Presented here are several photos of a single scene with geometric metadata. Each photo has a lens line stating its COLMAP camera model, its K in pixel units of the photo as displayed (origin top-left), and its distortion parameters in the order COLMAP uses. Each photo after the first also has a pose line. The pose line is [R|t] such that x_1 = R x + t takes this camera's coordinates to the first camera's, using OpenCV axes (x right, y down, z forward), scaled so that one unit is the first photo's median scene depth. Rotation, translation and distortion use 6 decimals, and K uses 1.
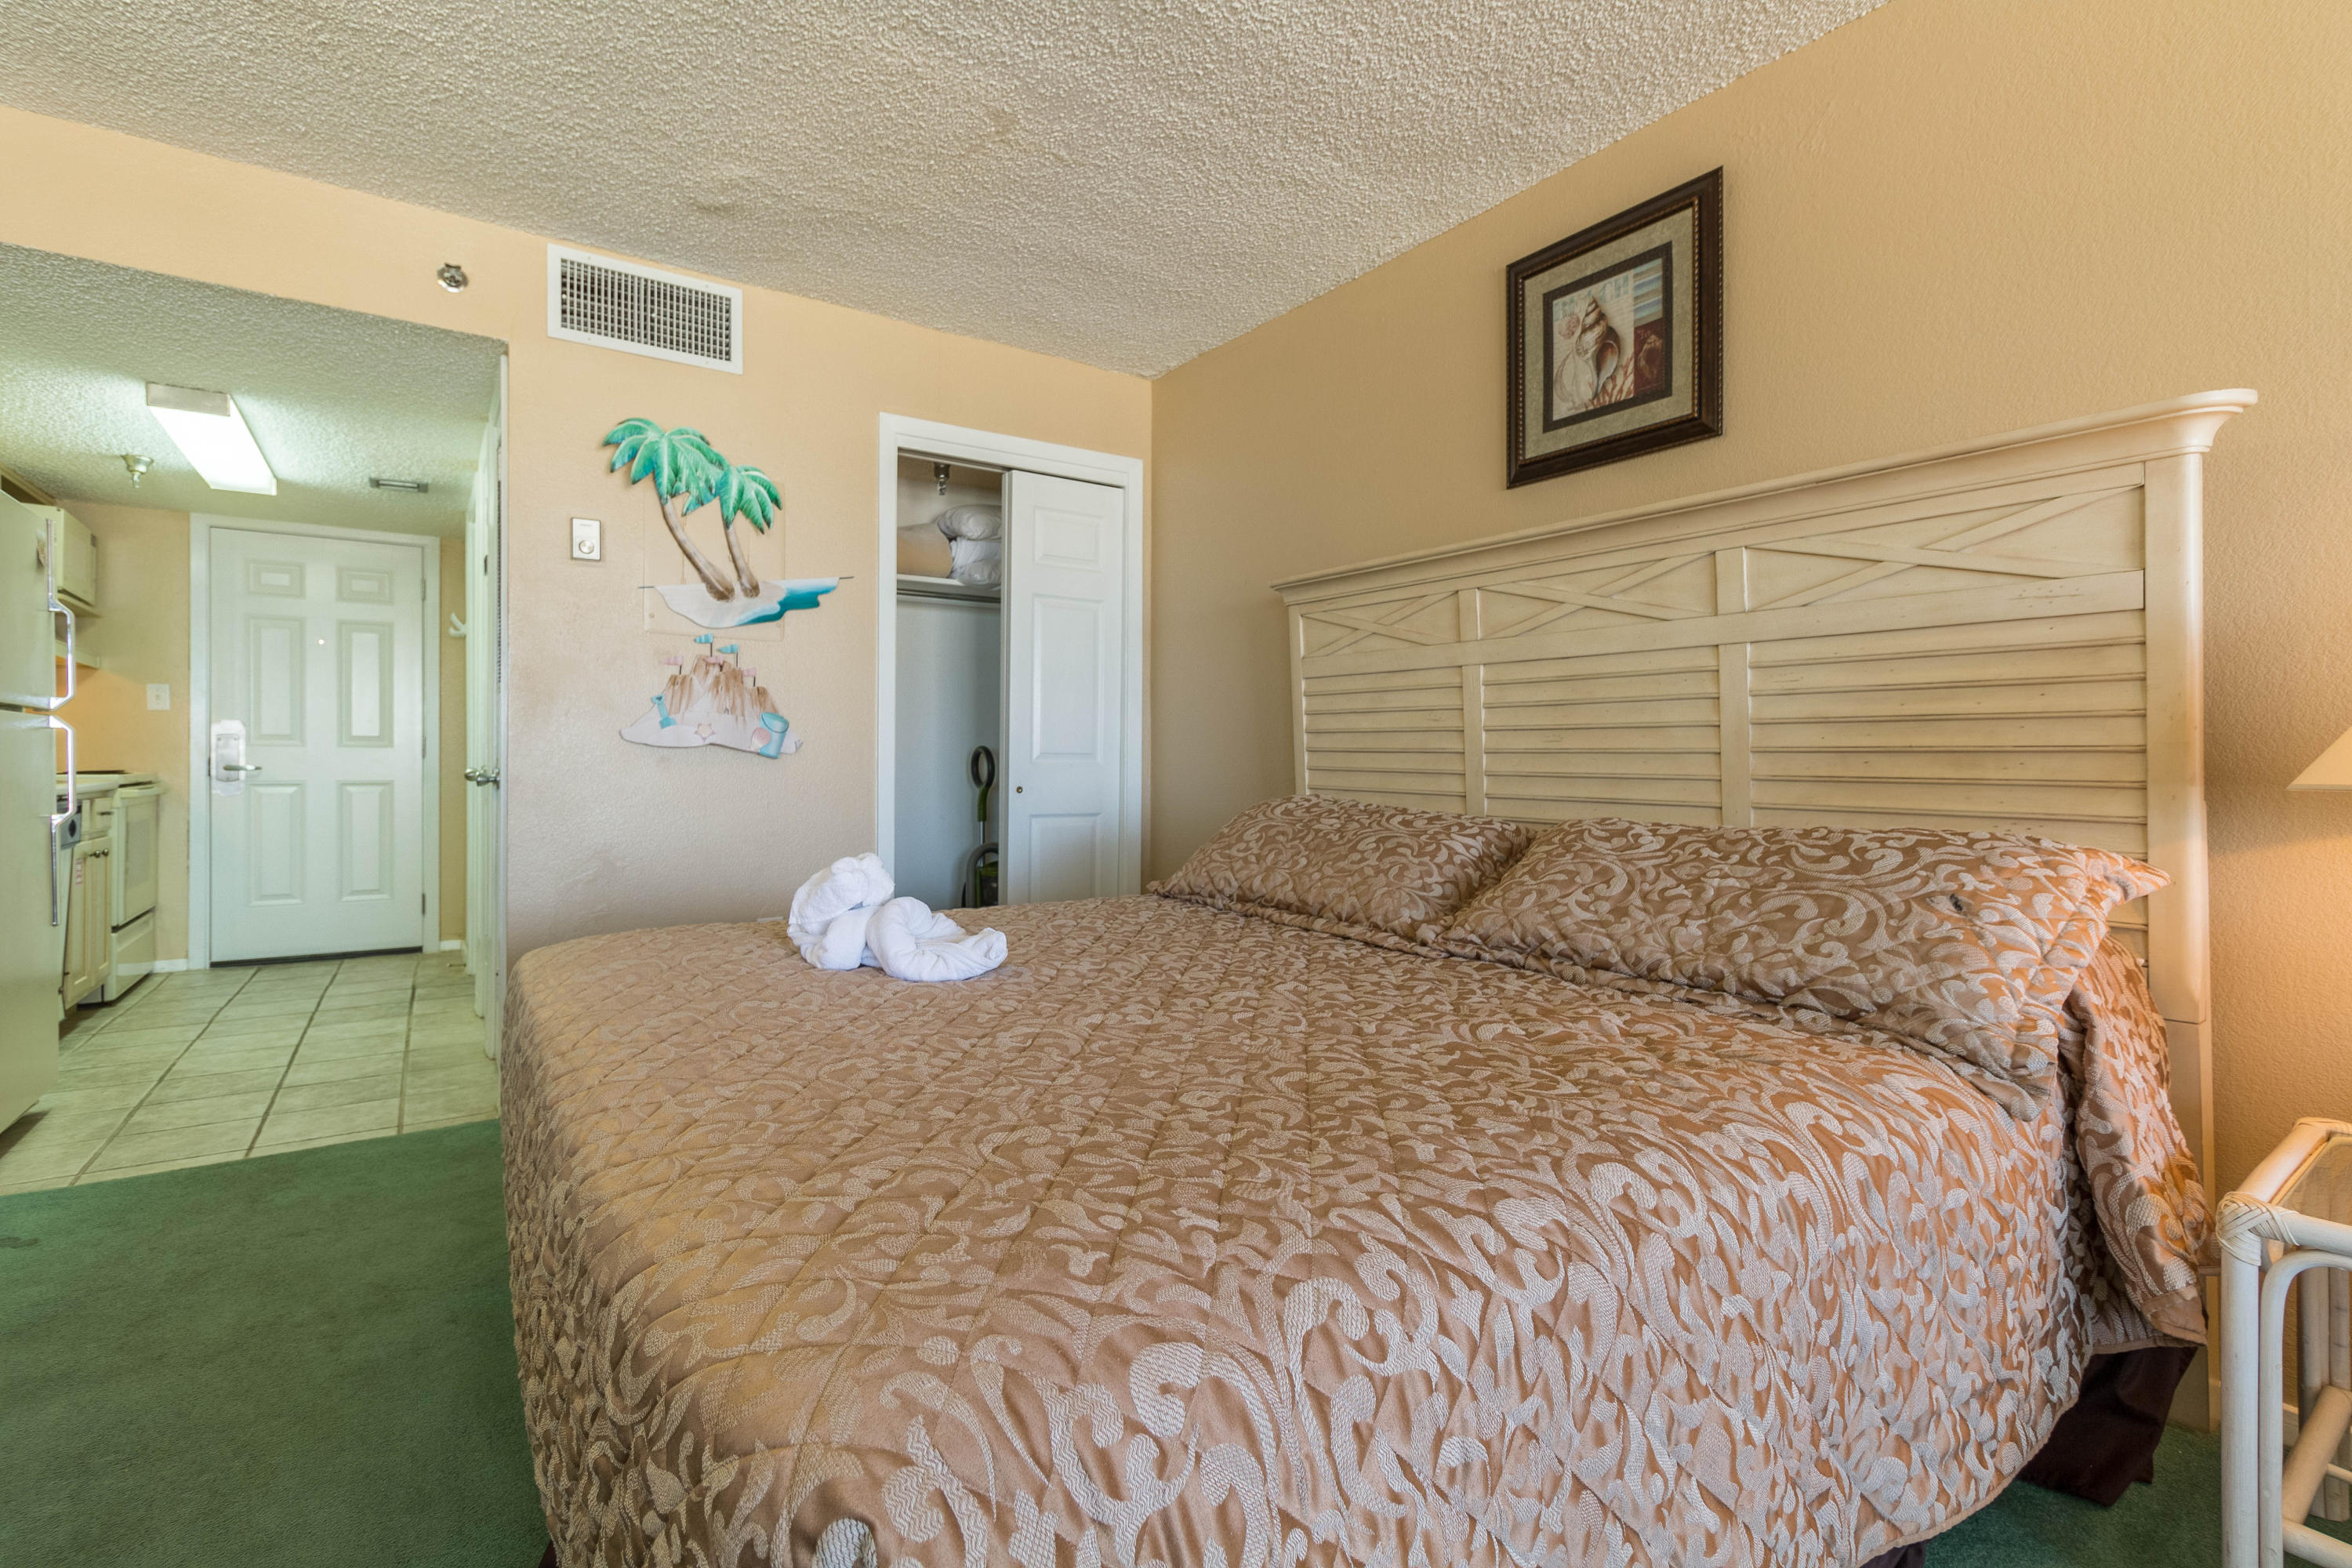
lens RADIAL K [[1109.2, 0, 1189.5], [0, 1109.2, 768.0], [0, 0, 1]] dist [0.004073, 0.000358]
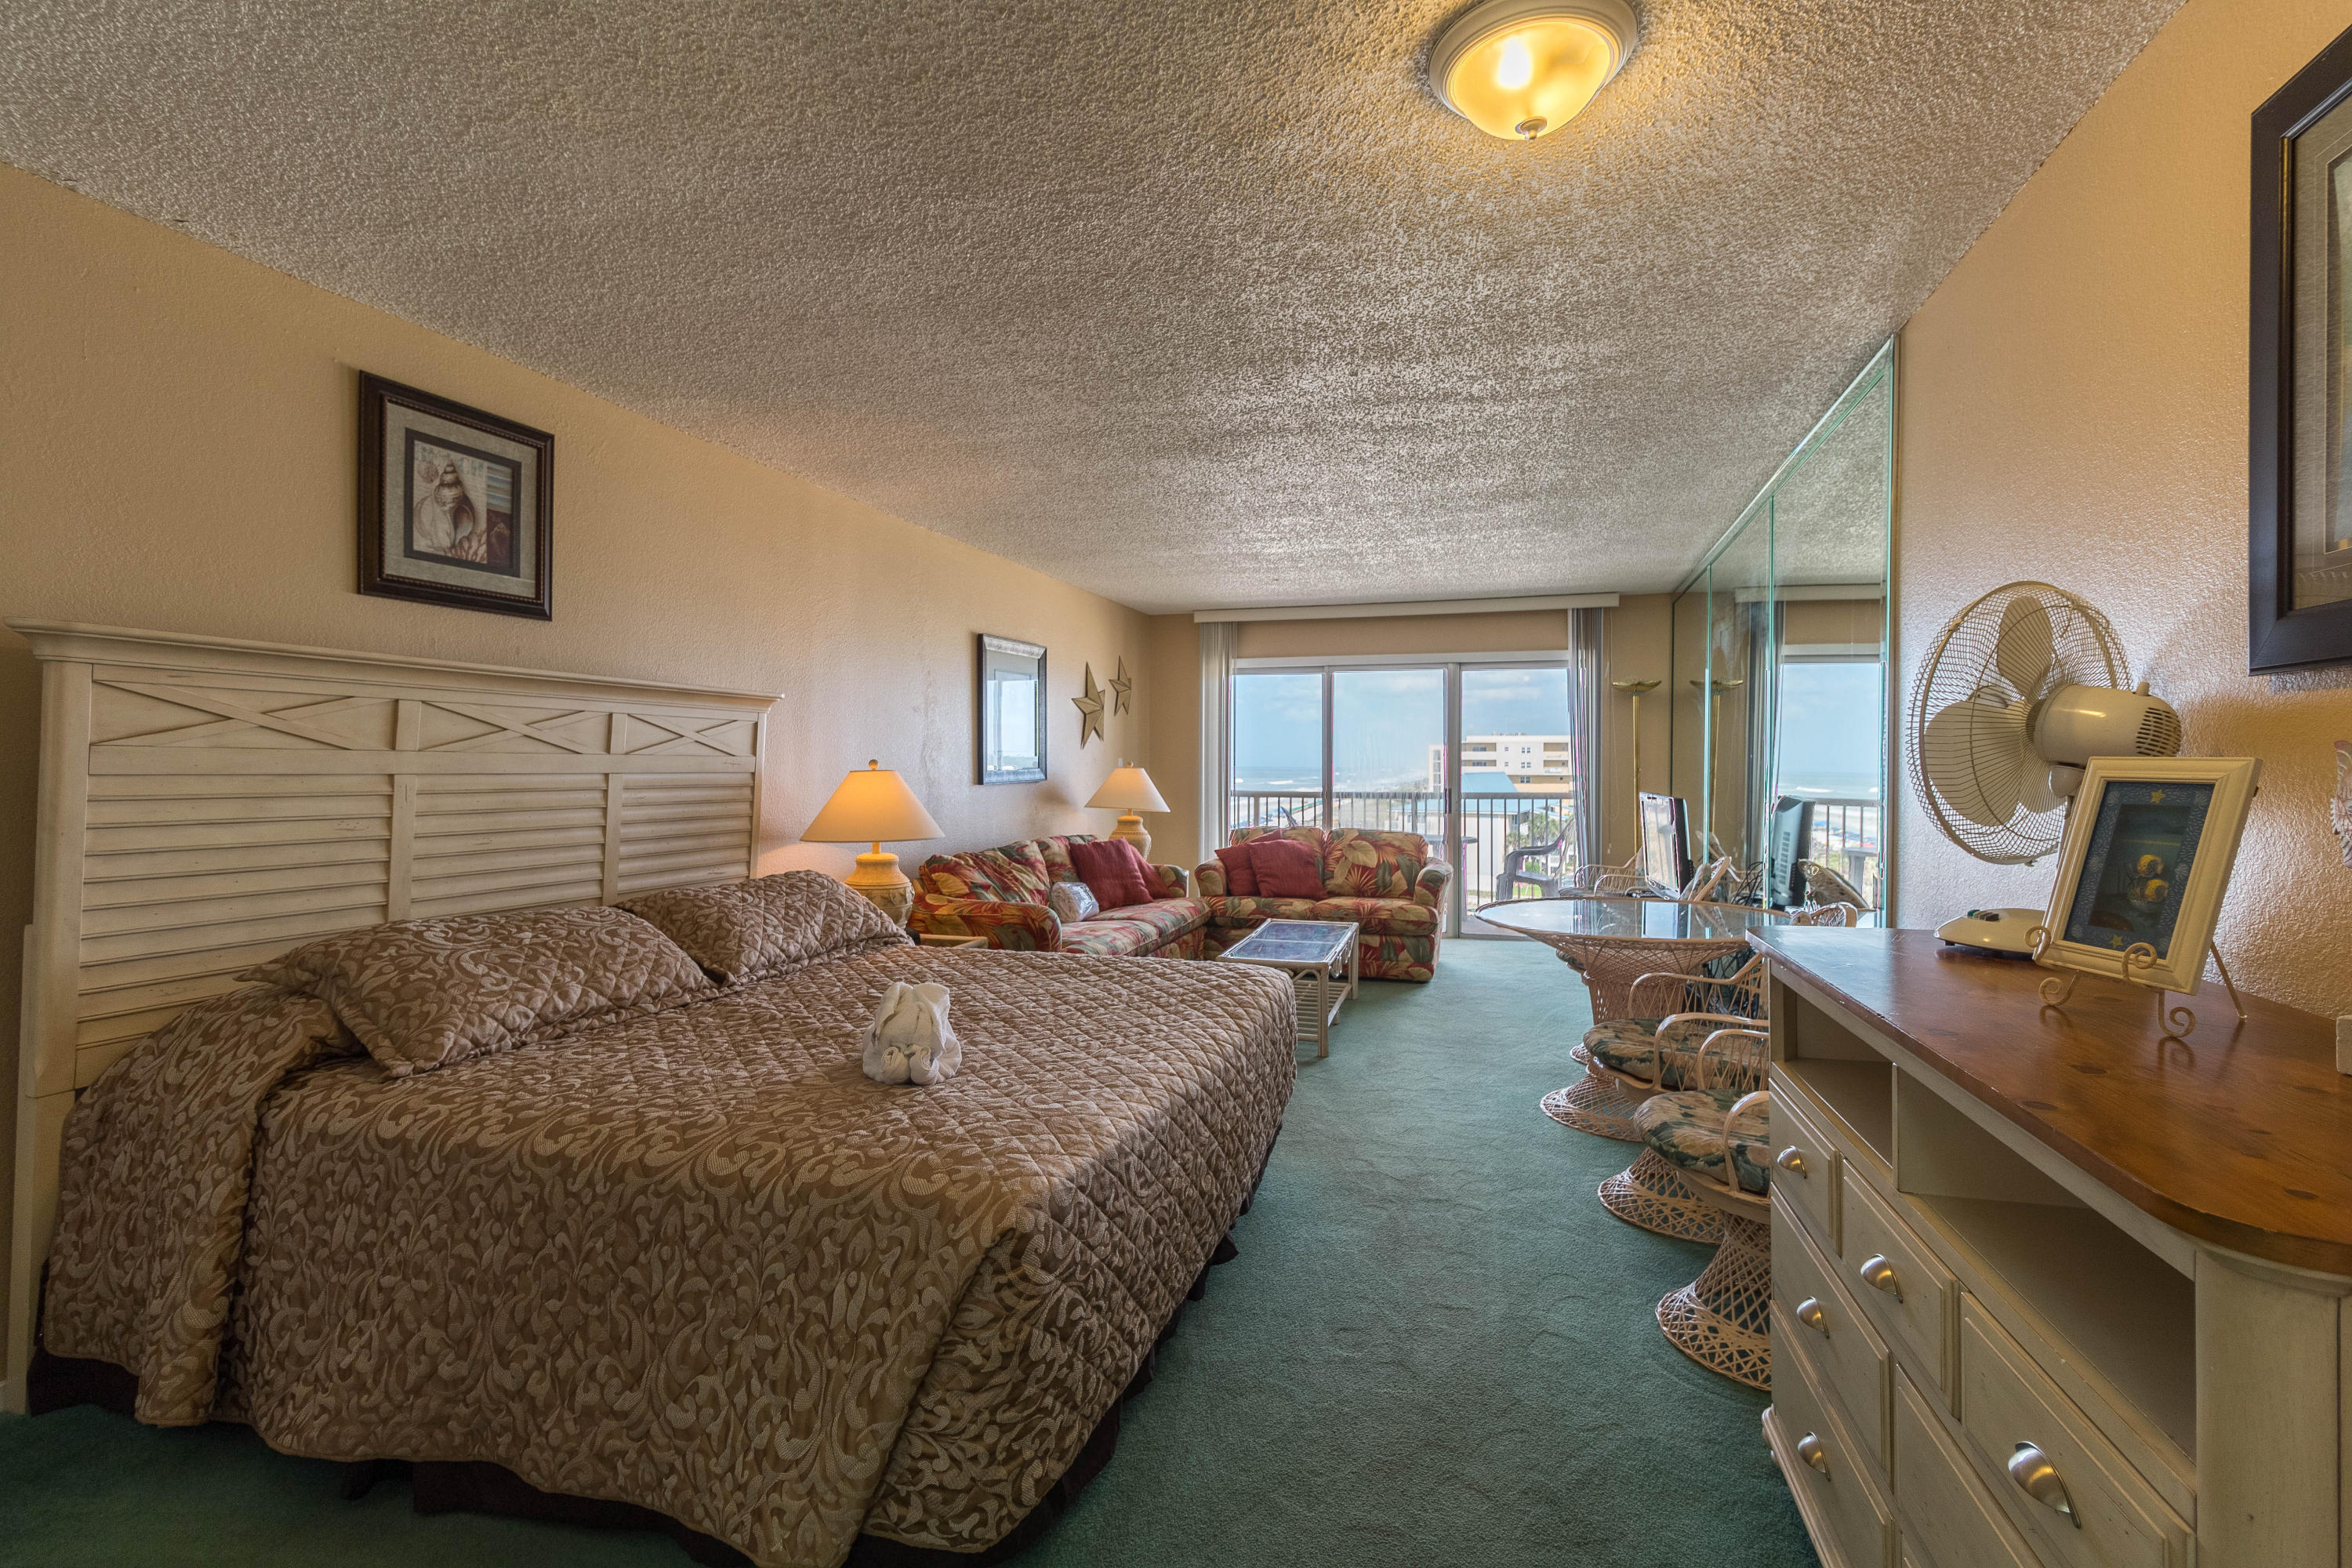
lens RADIAL K [[1091.5, 0, 1180.5], [0, 1091.5, 769.9], [0, 0, 1]] dist [0.003740, 0.000280]
pose [[-0.607374, -0.008966, 0.794365, -0.815440], [0.000481, 0.999932, 0.011654, -0.090646], [-0.794416, 0.007461, -0.607329, 0.876420]]
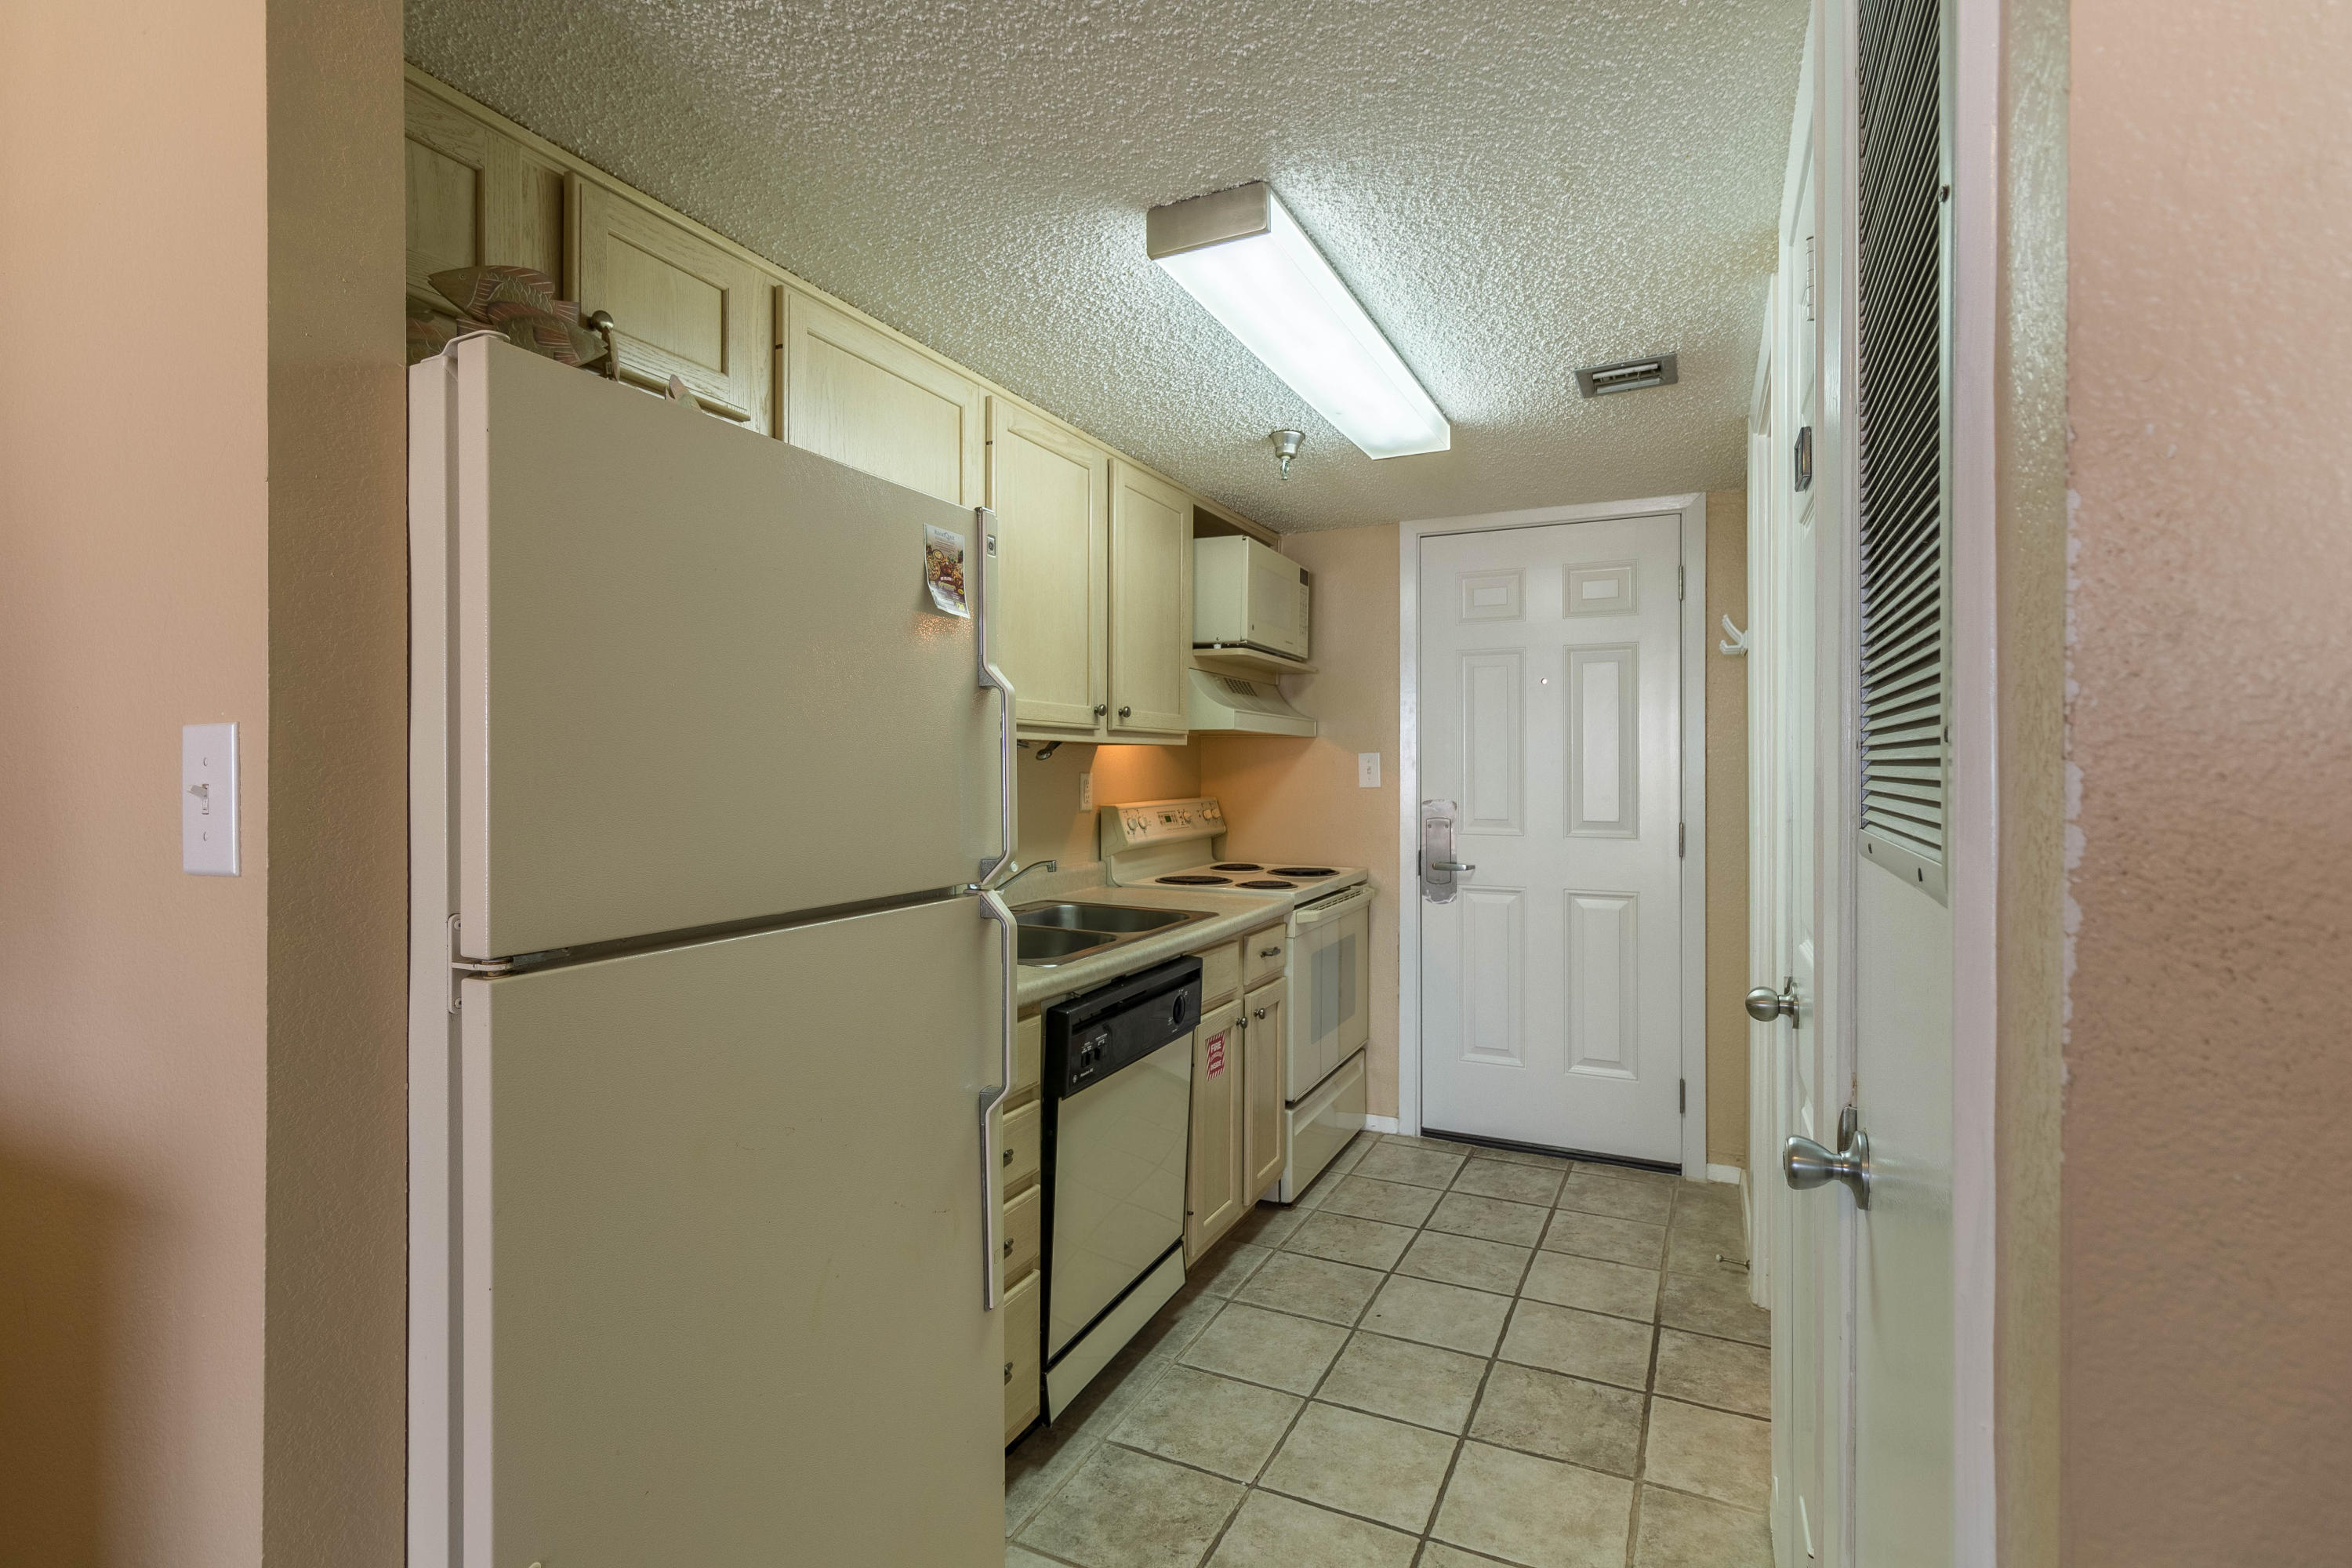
lens RADIAL K [[1091.5, 0, 1180.5], [0, 1091.5, 769.9], [0, 0, 1]] dist [0.003740, 0.000280]
pose [[0.493262, -0.001673, -0.869879, -0.494040], [0.000183, 0.999998, -0.001820, -0.092157], [0.869881, 0.000739, 0.493261, 0.757170]]
